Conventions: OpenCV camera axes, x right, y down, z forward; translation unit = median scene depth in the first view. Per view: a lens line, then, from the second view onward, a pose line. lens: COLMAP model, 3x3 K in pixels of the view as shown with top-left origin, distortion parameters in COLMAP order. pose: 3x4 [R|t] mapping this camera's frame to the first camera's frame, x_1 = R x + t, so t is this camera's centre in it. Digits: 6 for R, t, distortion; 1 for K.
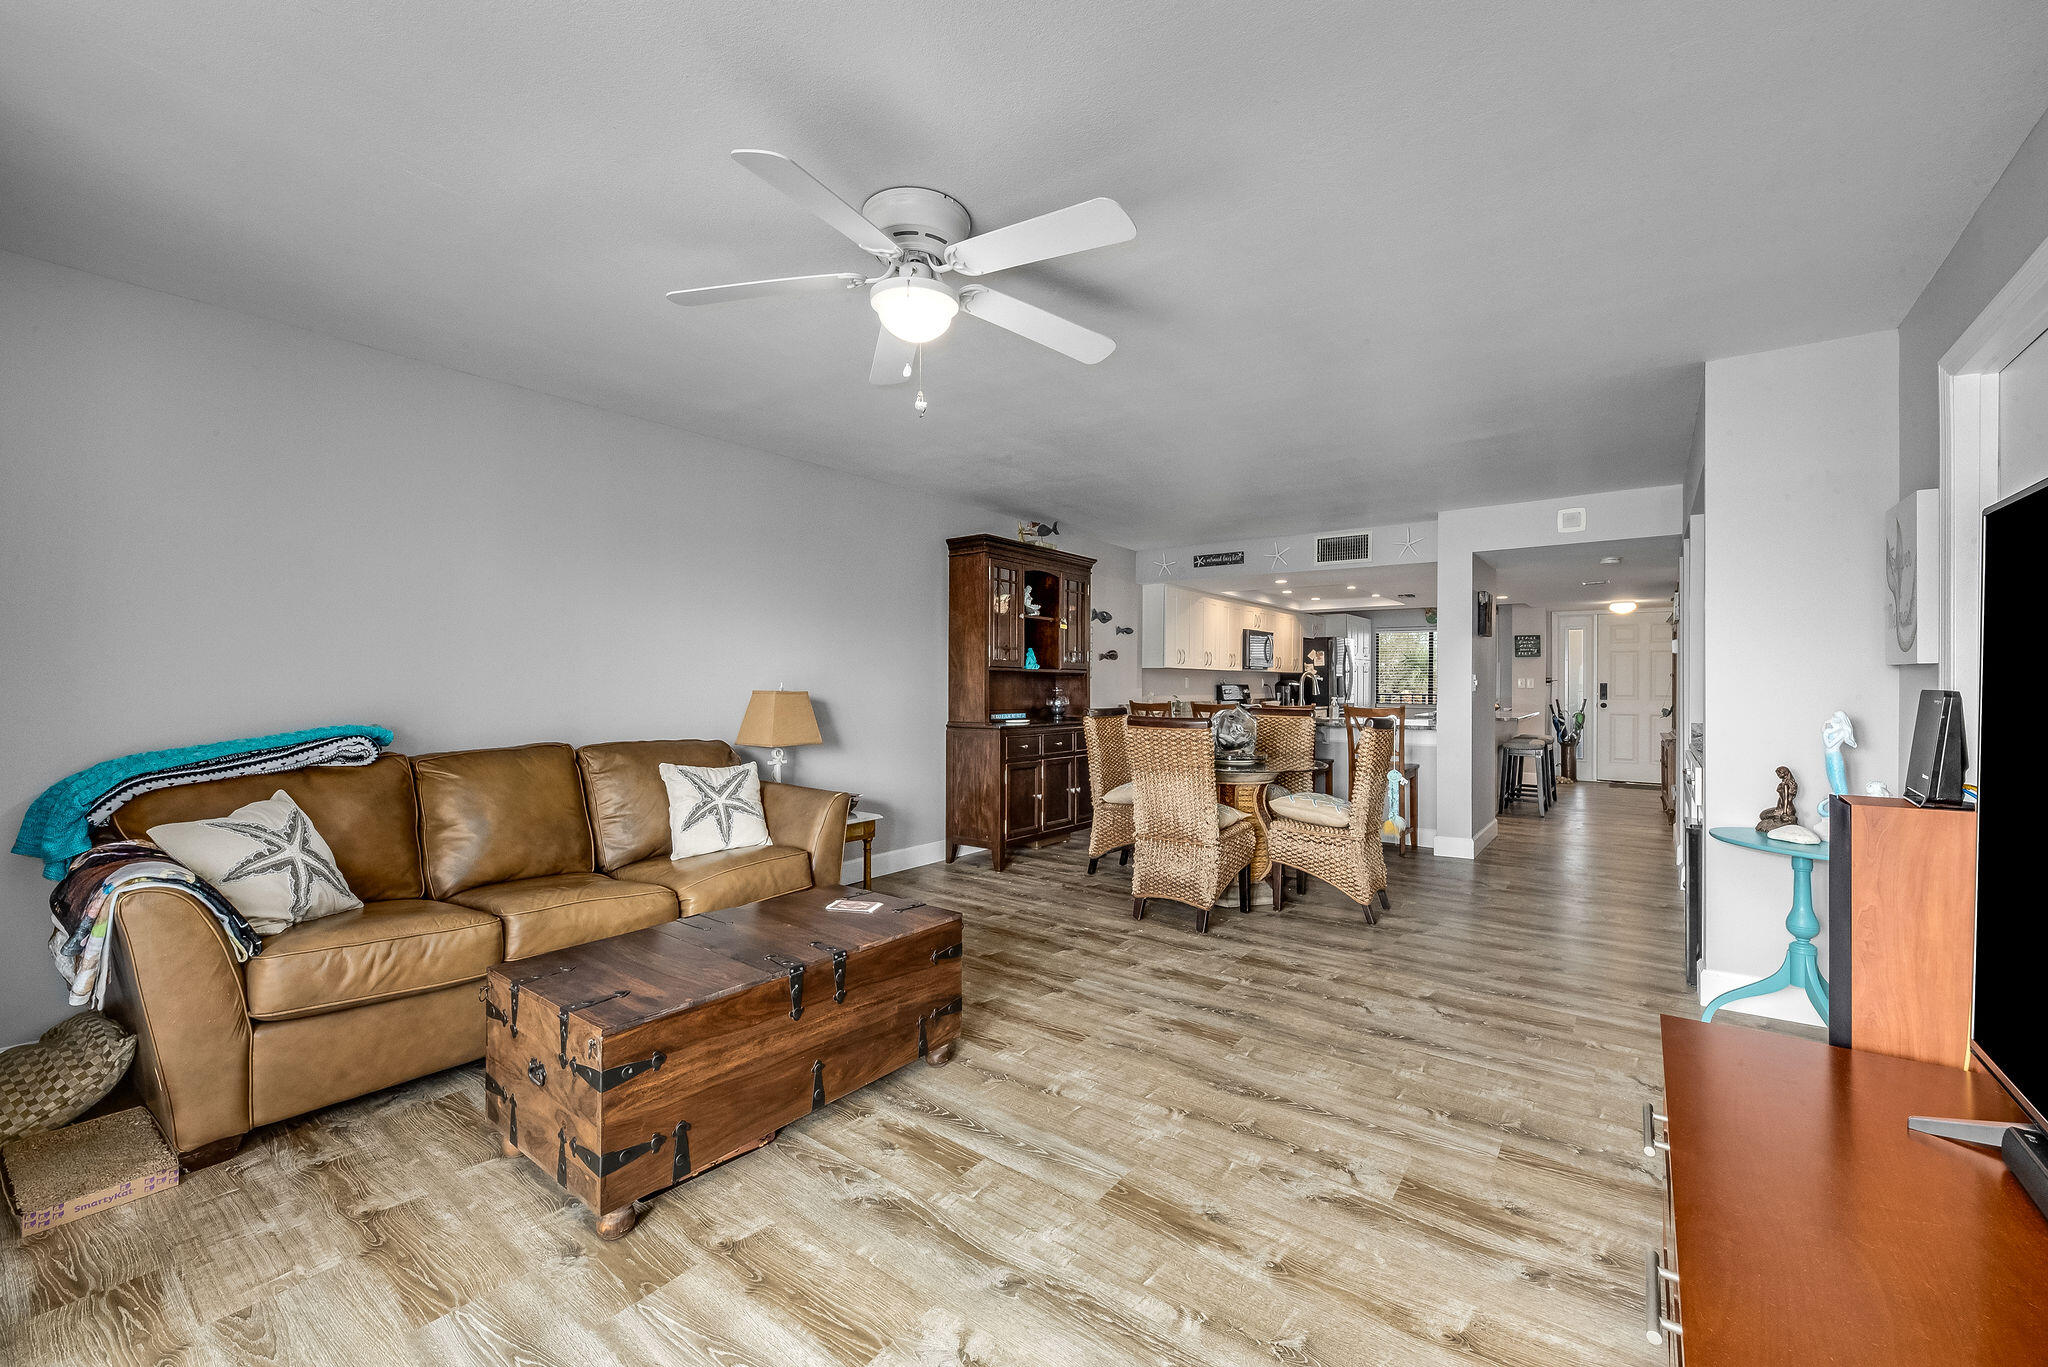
lens RADIAL K [[832.6, 0, 1023.2], [0, 832.6, 680.9], [0, 0, 1]] dist [0.006874, -0.004275]
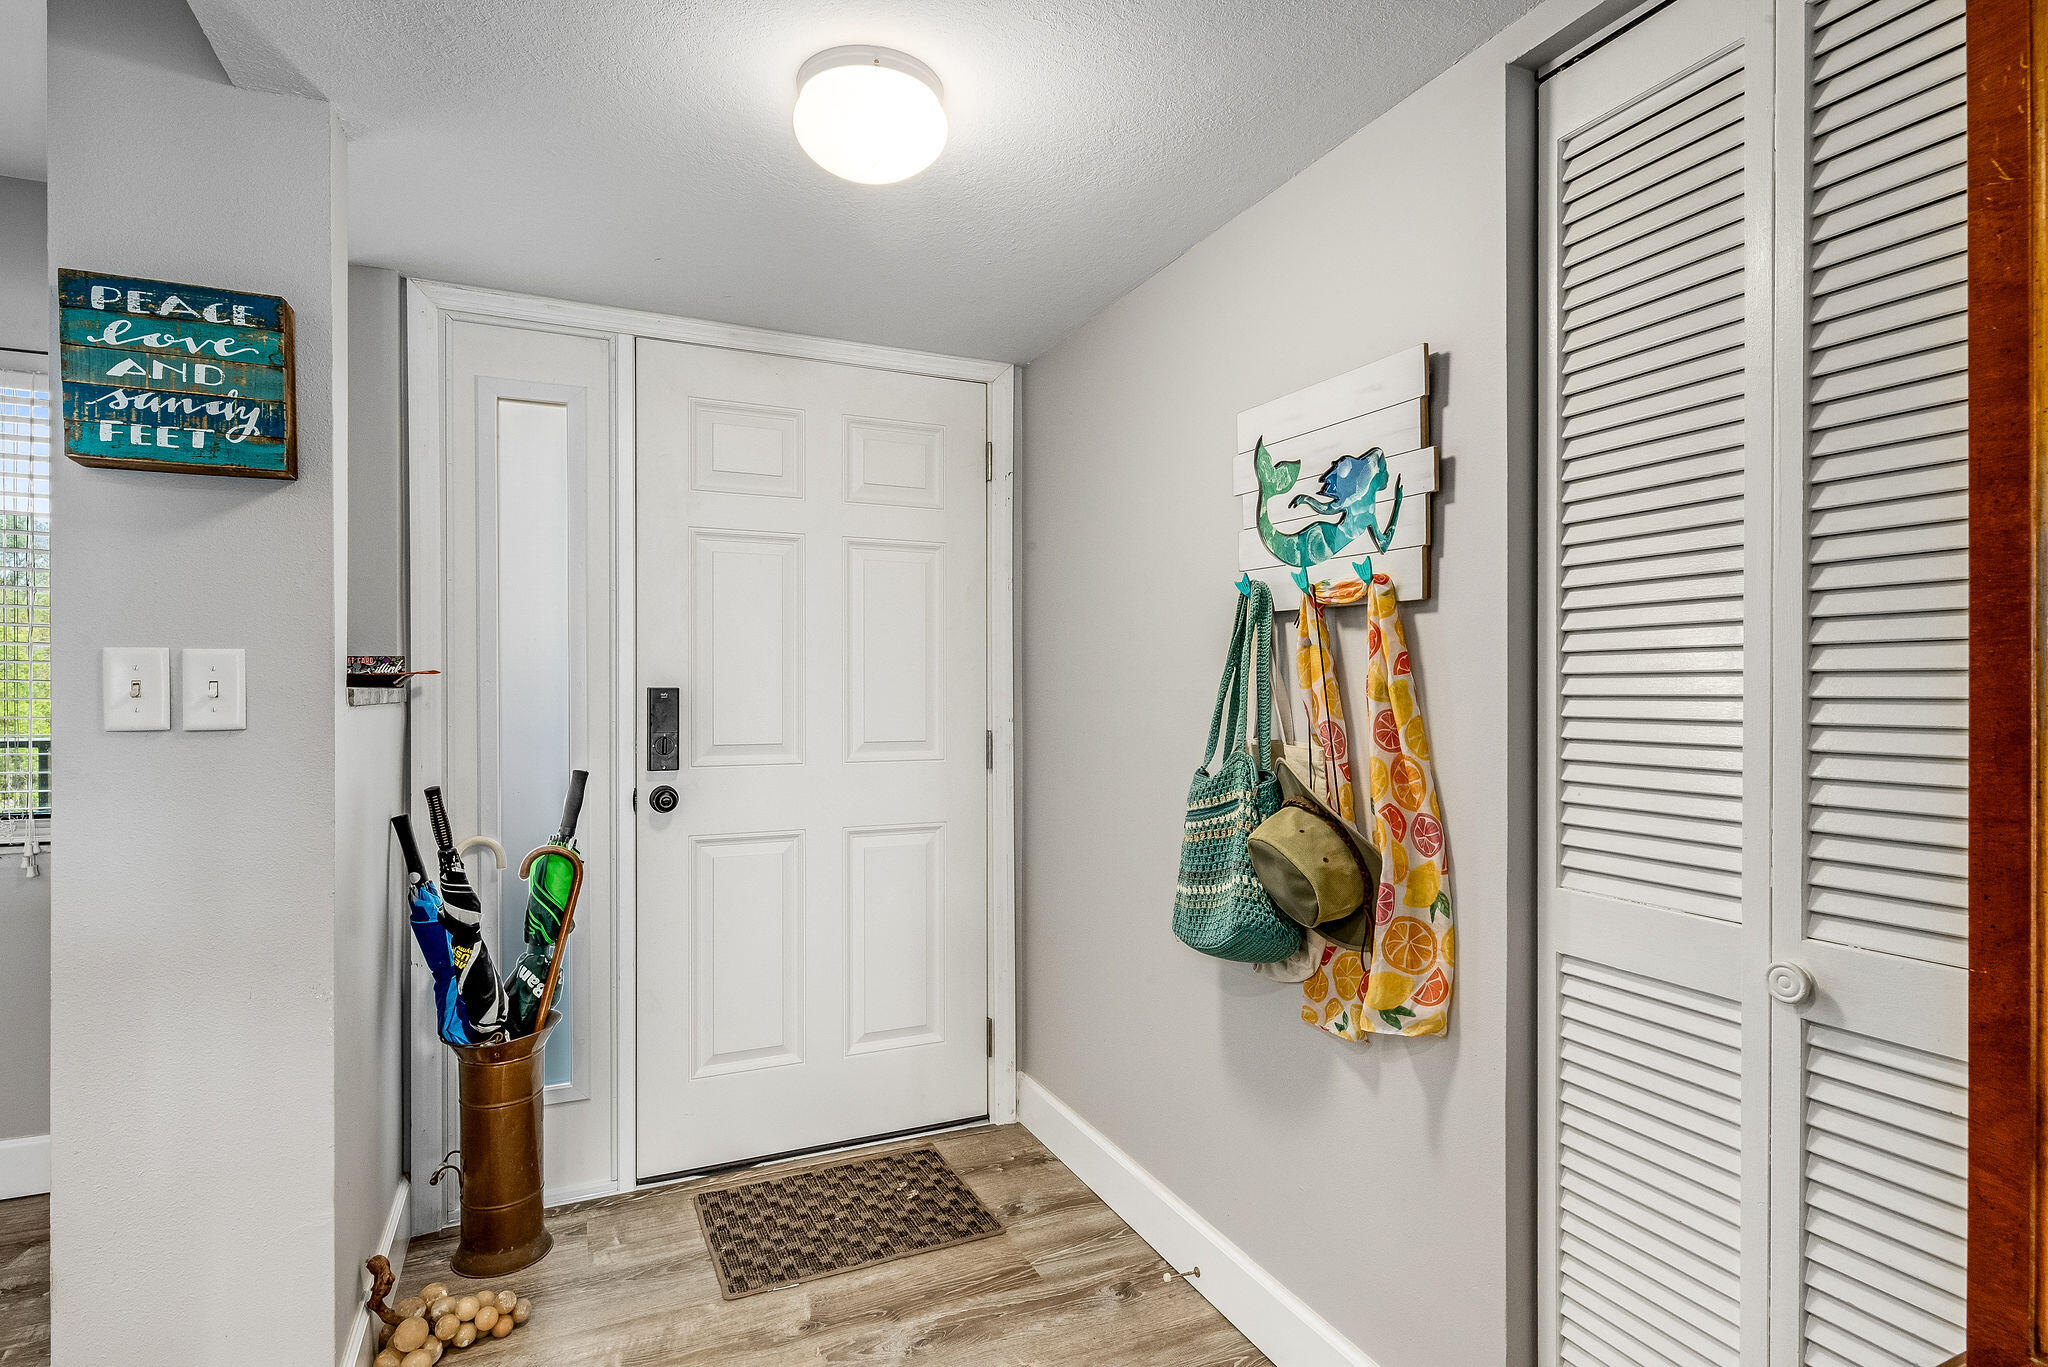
lens RADIAL K [[1032.9, 0, 1020.0], [0, 1032.9, 693.8], [0, 0, 1]] dist [-0.000881, 0.000888]
pose [[0.491999, -0.005912, 0.870576, 0.788737], [0.001492, 0.999981, 0.005948, 0.004501], [-0.870594, -0.001627, 0.491999, 1.213041]]
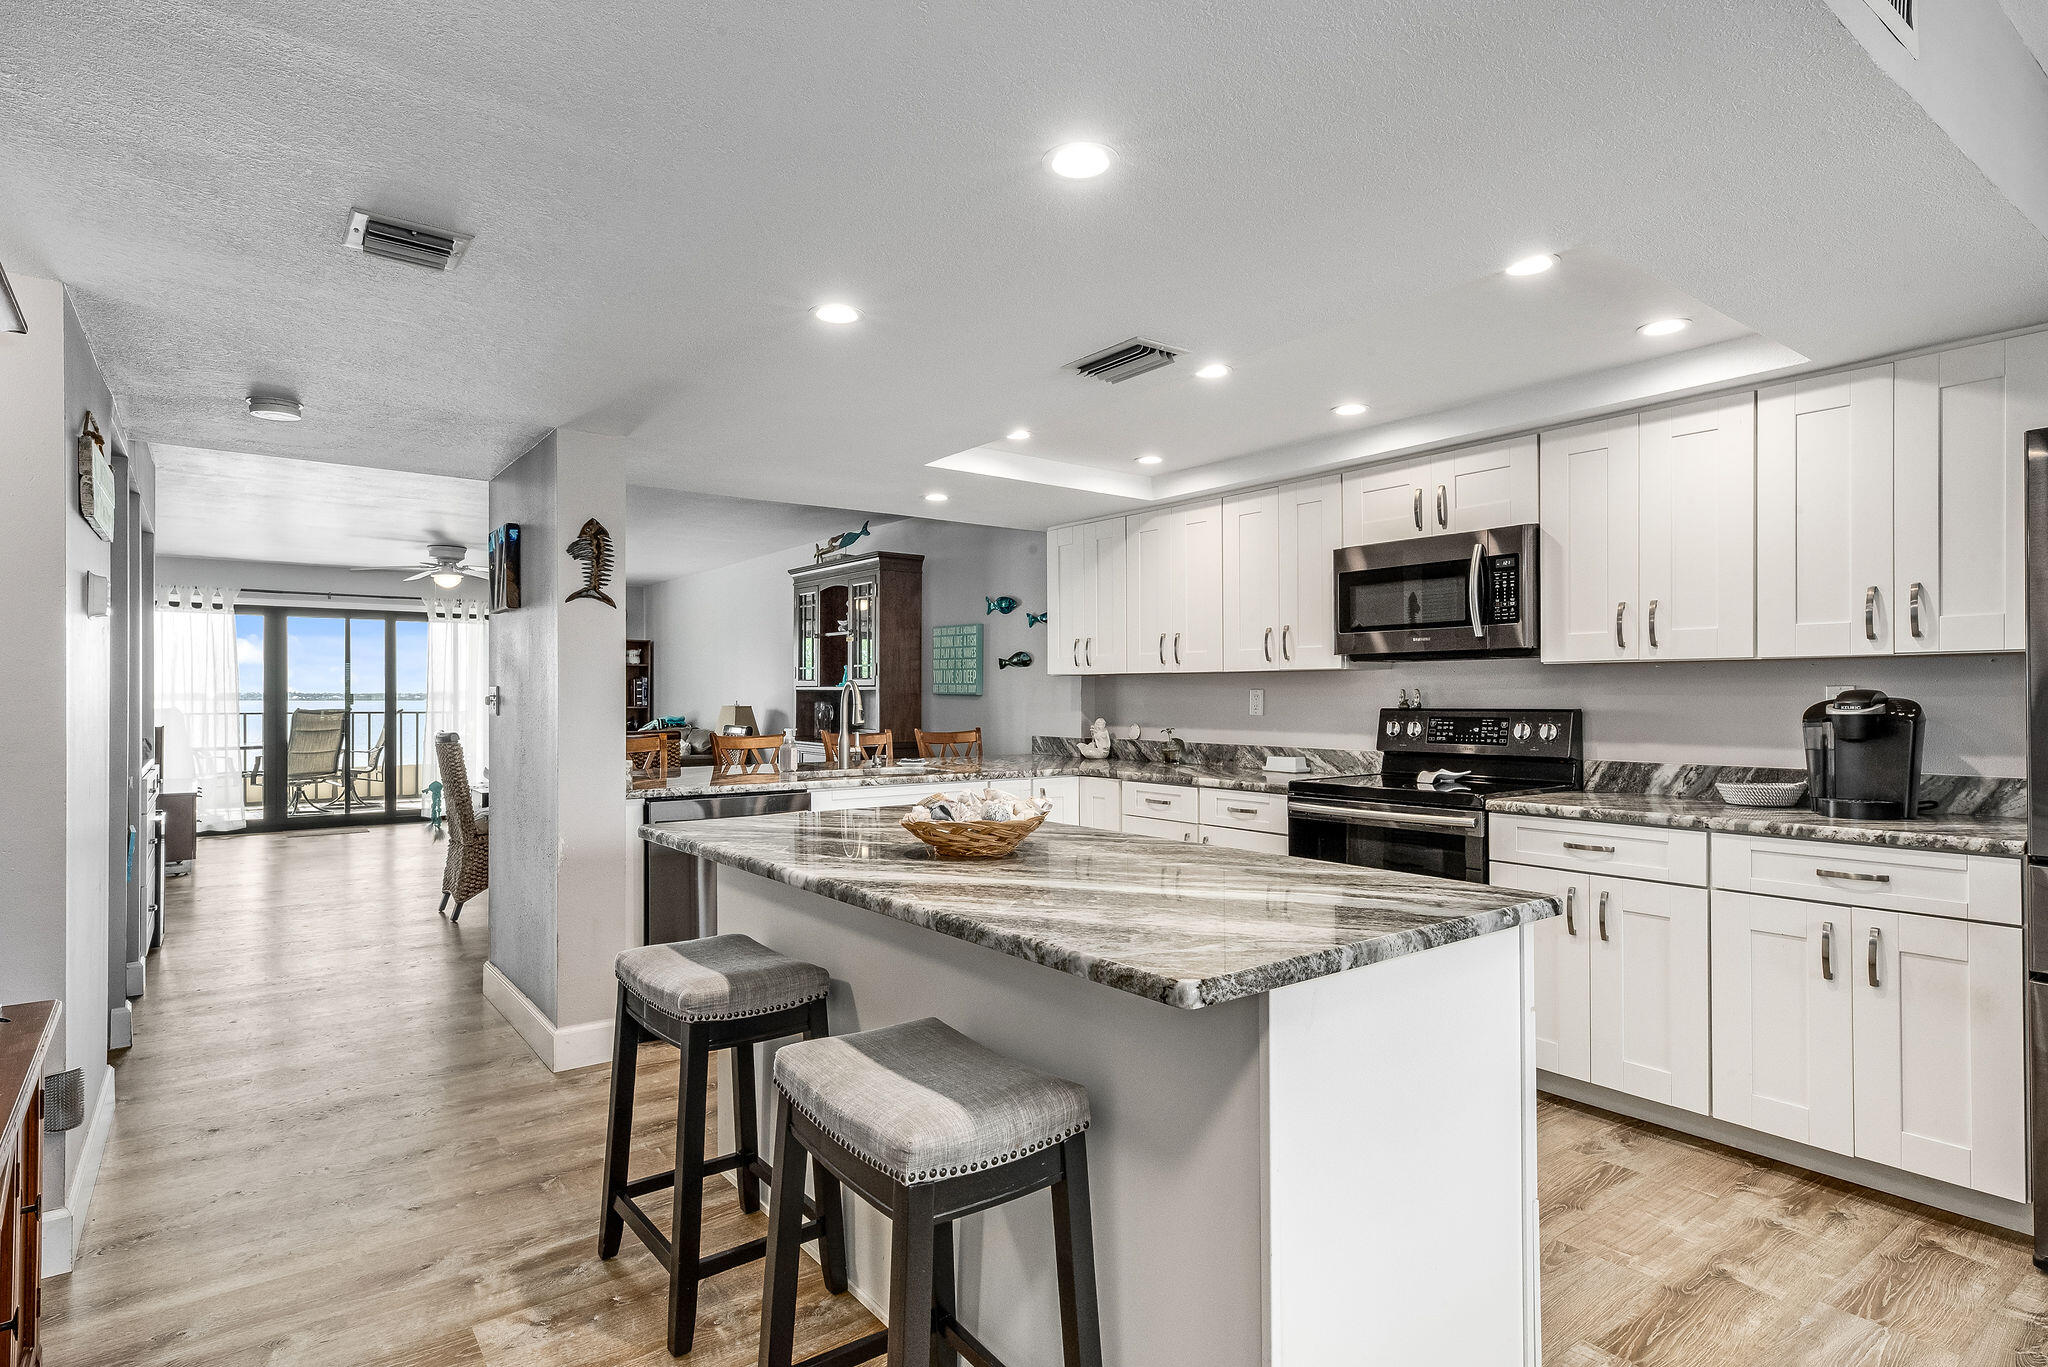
lens RADIAL K [[1066.0, 0, 1023.2], [0, 1066.0, 698.8], [0, 0, 1]] dist [0.019722, -0.002924]
pose [[-0.275956, -0.004251, -0.961161, 0.996606], [-0.001239, 0.999991, -0.004067, 0.003501], [0.961169, 0.000068, -0.275959, 1.348994]]
